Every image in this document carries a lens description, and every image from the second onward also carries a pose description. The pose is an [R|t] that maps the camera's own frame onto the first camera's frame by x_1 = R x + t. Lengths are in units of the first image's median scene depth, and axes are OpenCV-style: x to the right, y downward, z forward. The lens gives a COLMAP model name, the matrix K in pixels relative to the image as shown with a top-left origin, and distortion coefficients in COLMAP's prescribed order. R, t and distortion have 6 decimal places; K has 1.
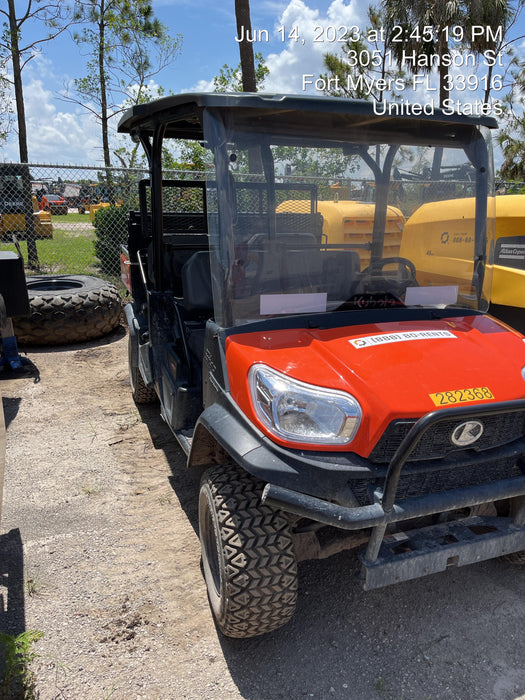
lens RADIAL K [[530.0, 0, 267.3], [0, 530.0, 353.6], [0, 0, 1]] dist [0.007075, -0.005688]
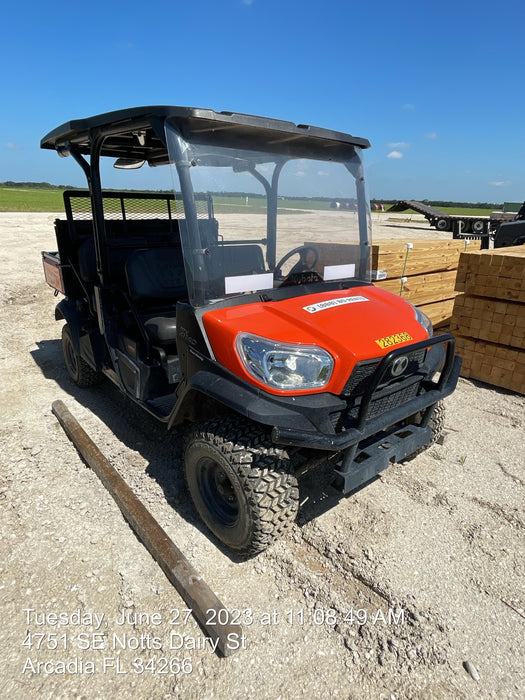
lens RADIAL K [[408.2, 0, 267.5], [0, 408.2, 339.6], [0, 0, 1]] dist [-0.025424, 0.000005]
pose [[0.948293, -0.108467, 0.298288, -0.219357], [0.104637, 0.994093, 0.028830, 0.013082], [-0.299653, 0.003873, 0.954040, 0.088525]]
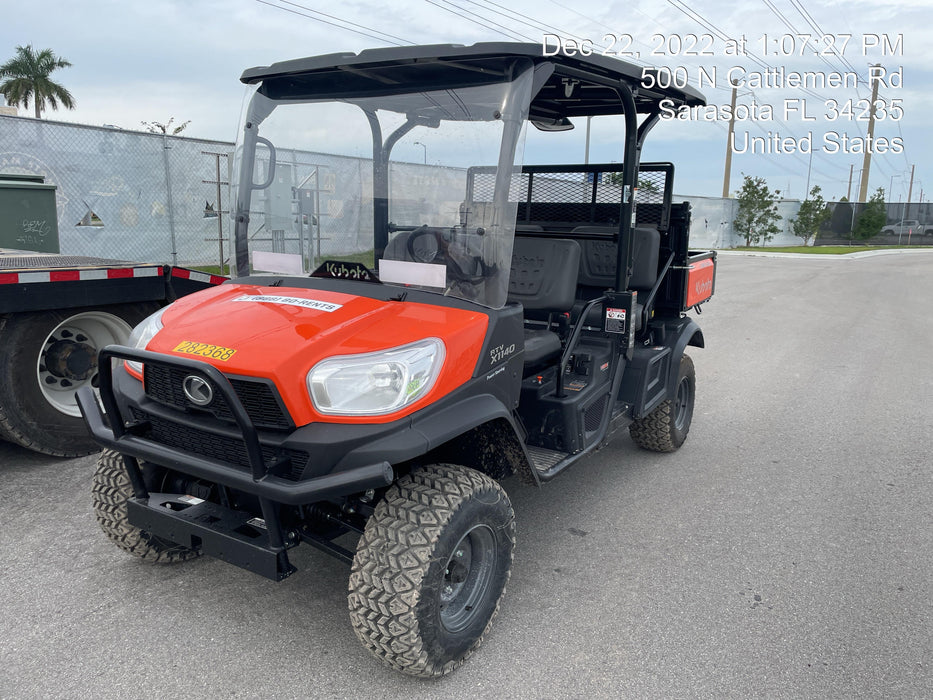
lens RADIAL K [[699.8, 0, 464.0], [0, 699.8, 319.8], [0, 0, 1]] dist [0.008969, -0.001702]
pose [[0.608613, 0.115922, -0.784954, 1.378384], [-0.232399, 0.971929, -0.036656, -0.026837], [0.758671, 0.204732, 0.618469, 0.505336]]
